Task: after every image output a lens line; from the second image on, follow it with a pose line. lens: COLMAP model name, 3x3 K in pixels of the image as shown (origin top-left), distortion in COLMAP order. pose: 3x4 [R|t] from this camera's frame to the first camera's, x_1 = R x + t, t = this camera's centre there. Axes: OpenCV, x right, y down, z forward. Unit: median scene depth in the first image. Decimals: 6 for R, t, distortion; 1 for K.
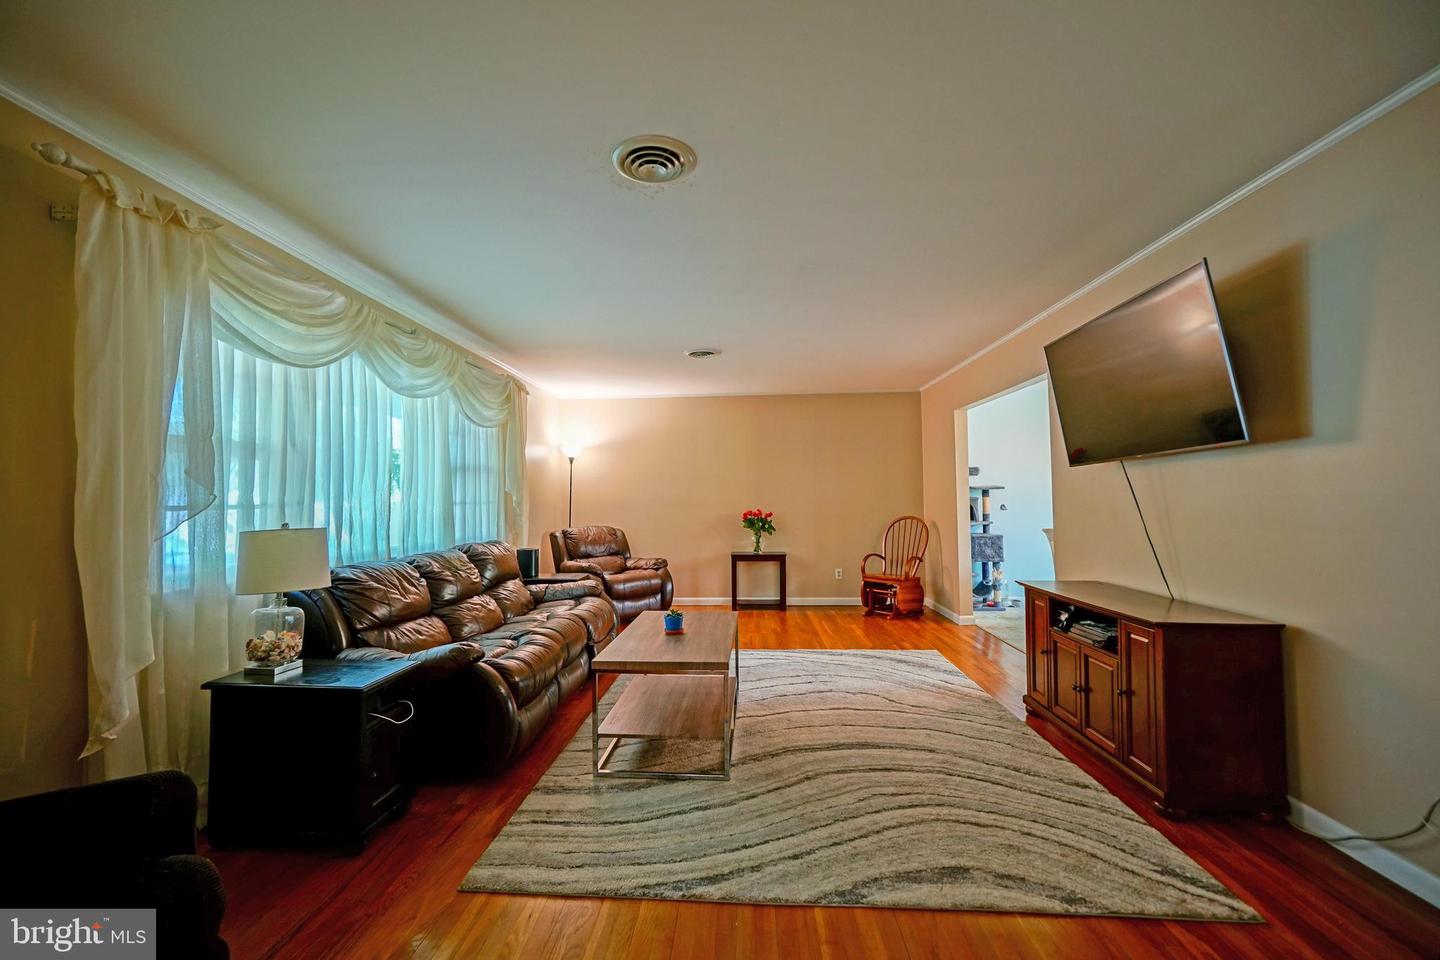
lens RADIAL K [[602.8, 0, 706.0], [0, 602.8, 478.6], [0, 0, 1]] dist [-0.012216, 0.007043]
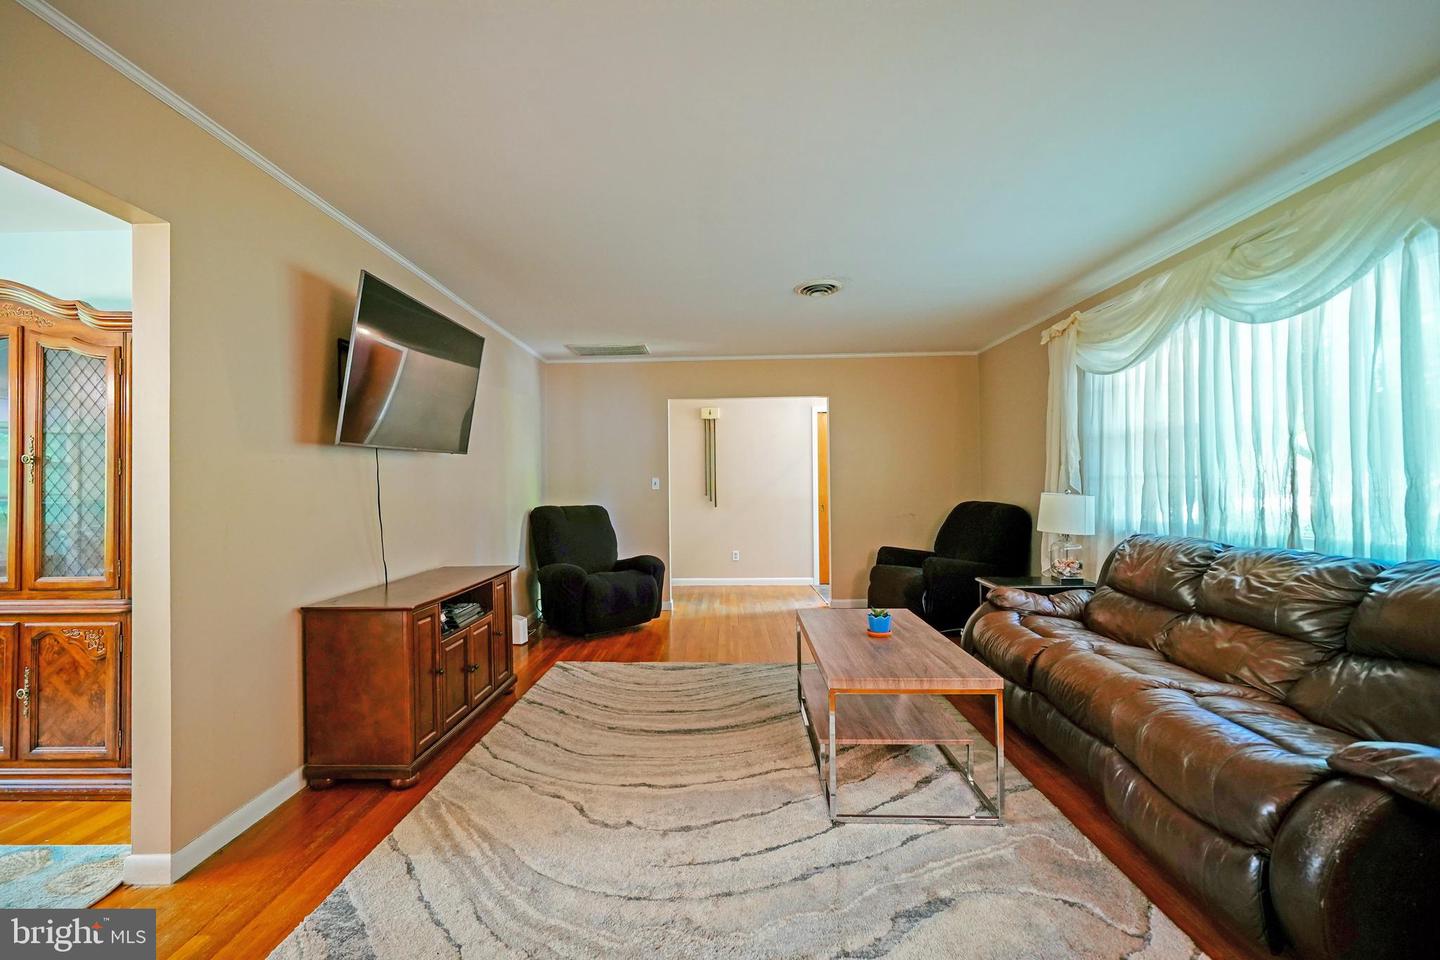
lens RADIAL K [[609.6, 0, 708.2], [0, 609.6, 478.3], [0, 0, 1]] dist [-0.012227, 0.006432]
pose [[-0.998804, 0.024162, -0.042504, 0.203729], [0.026079, 0.998640, -0.045142, 0.063434], [0.041355, -0.046196, -0.998076, 1.728741]]
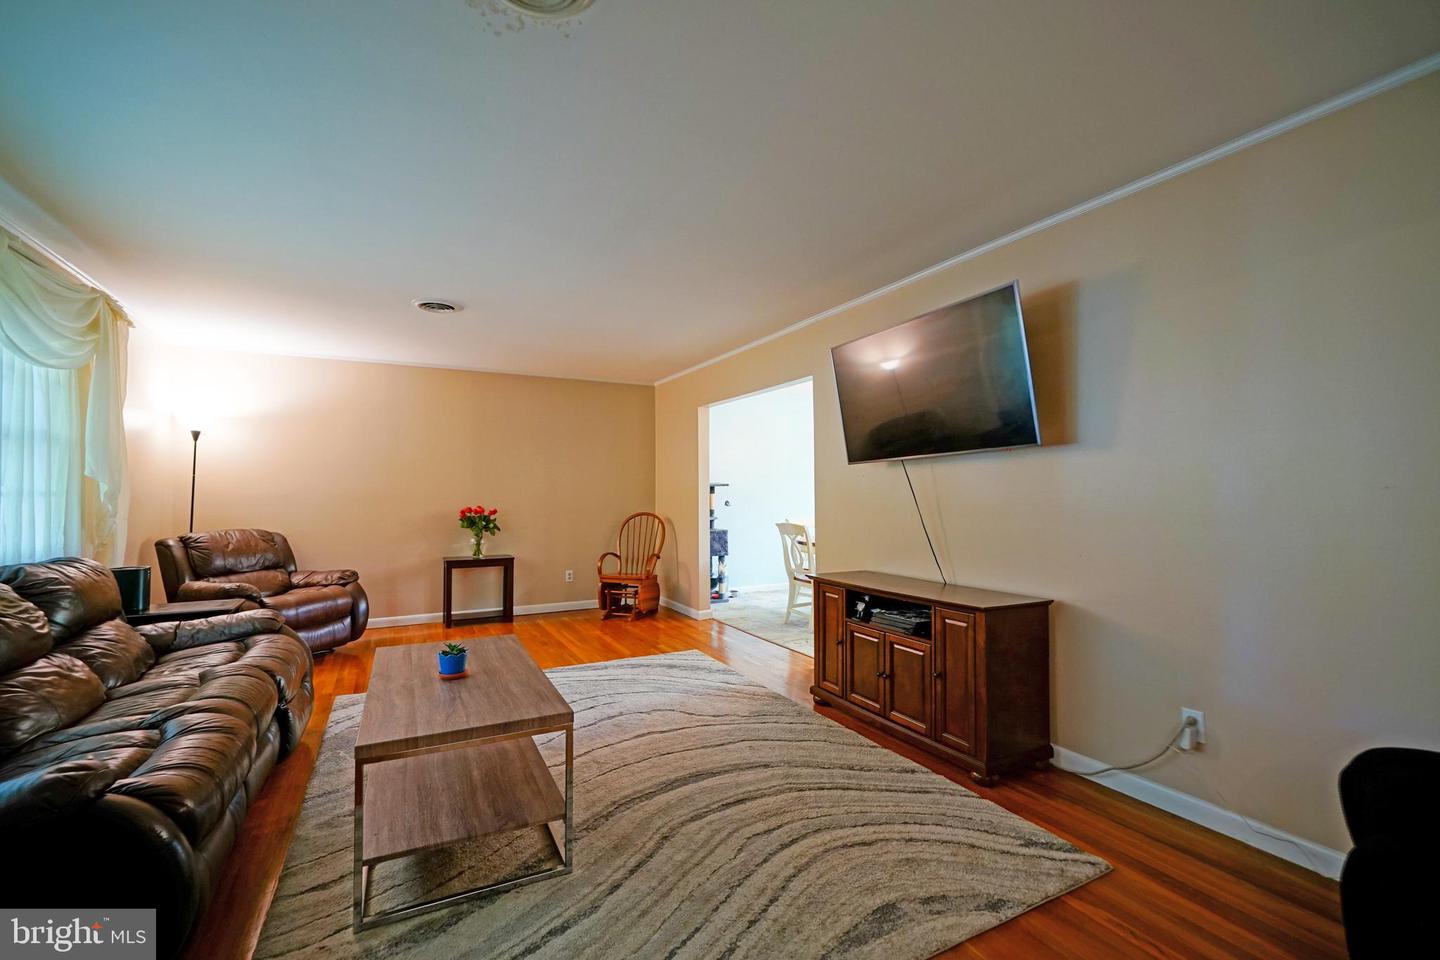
lens RADIAL K [[602.8, 0, 706.0], [0, 602.8, 478.6], [0, 0, 1]] dist [-0.012216, 0.007043]
pose [[0.854726, 0.022280, 0.518601, -0.160284], [-0.024487, 0.999697, -0.002590, 0.014481], [-0.518501, -0.010485, 0.855013, 0.220075]]
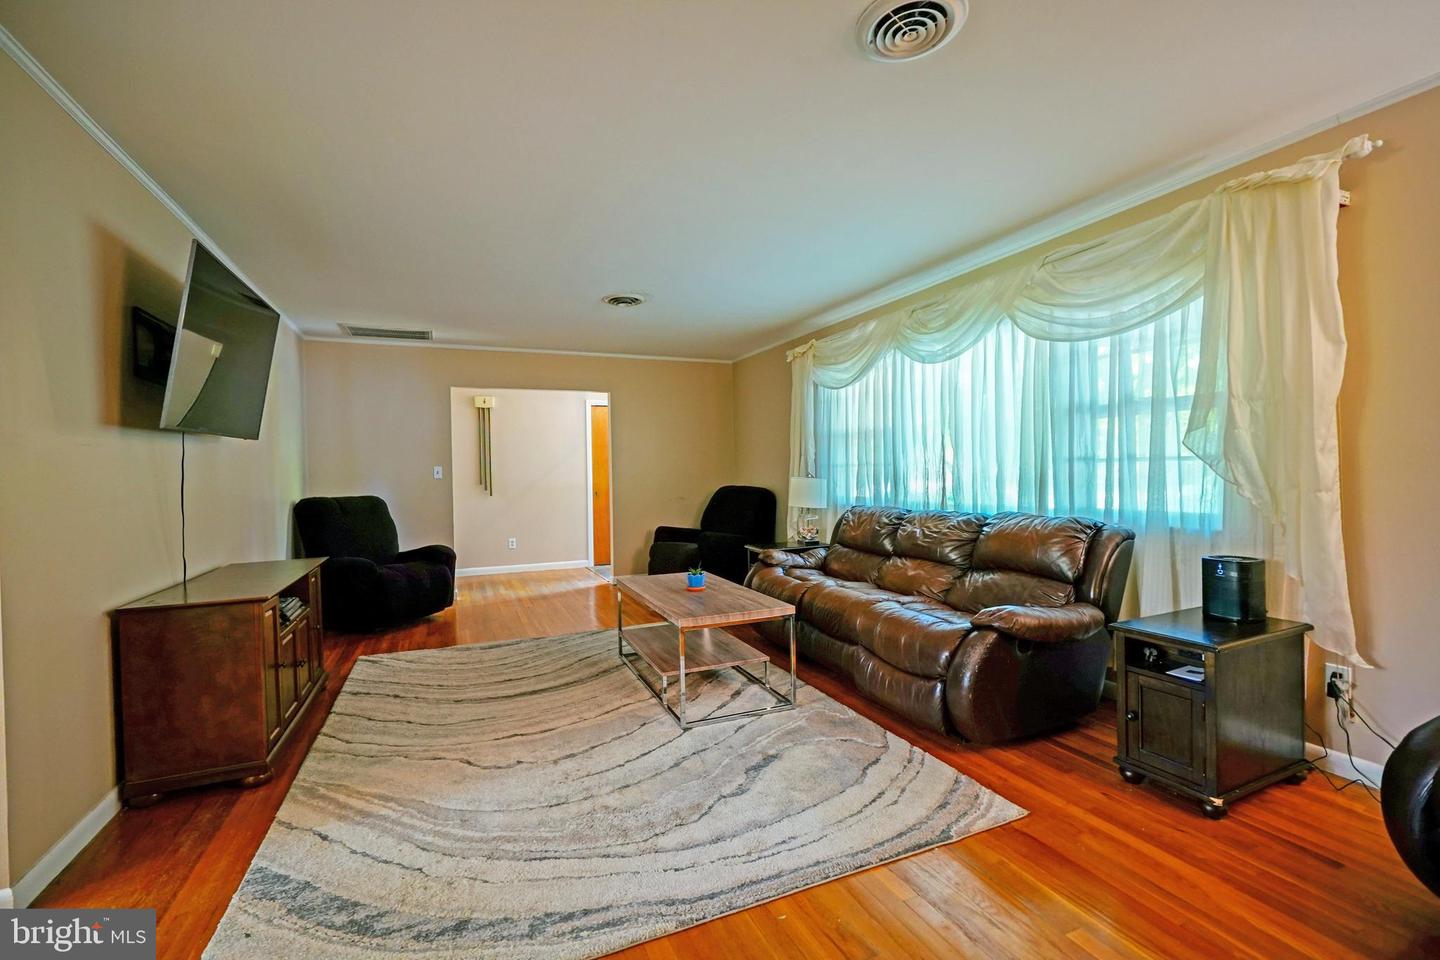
lens RADIAL K [[609.6, 0, 708.2], [0, 609.6, 478.3], [0, 0, 1]] dist [-0.012227, 0.006432]
pose [[-0.887790, 0.033272, -0.459044, 0.389227], [0.044545, 0.998913, -0.013747, 0.069534], [0.458088, -0.032653, -0.888307, 1.842607]]
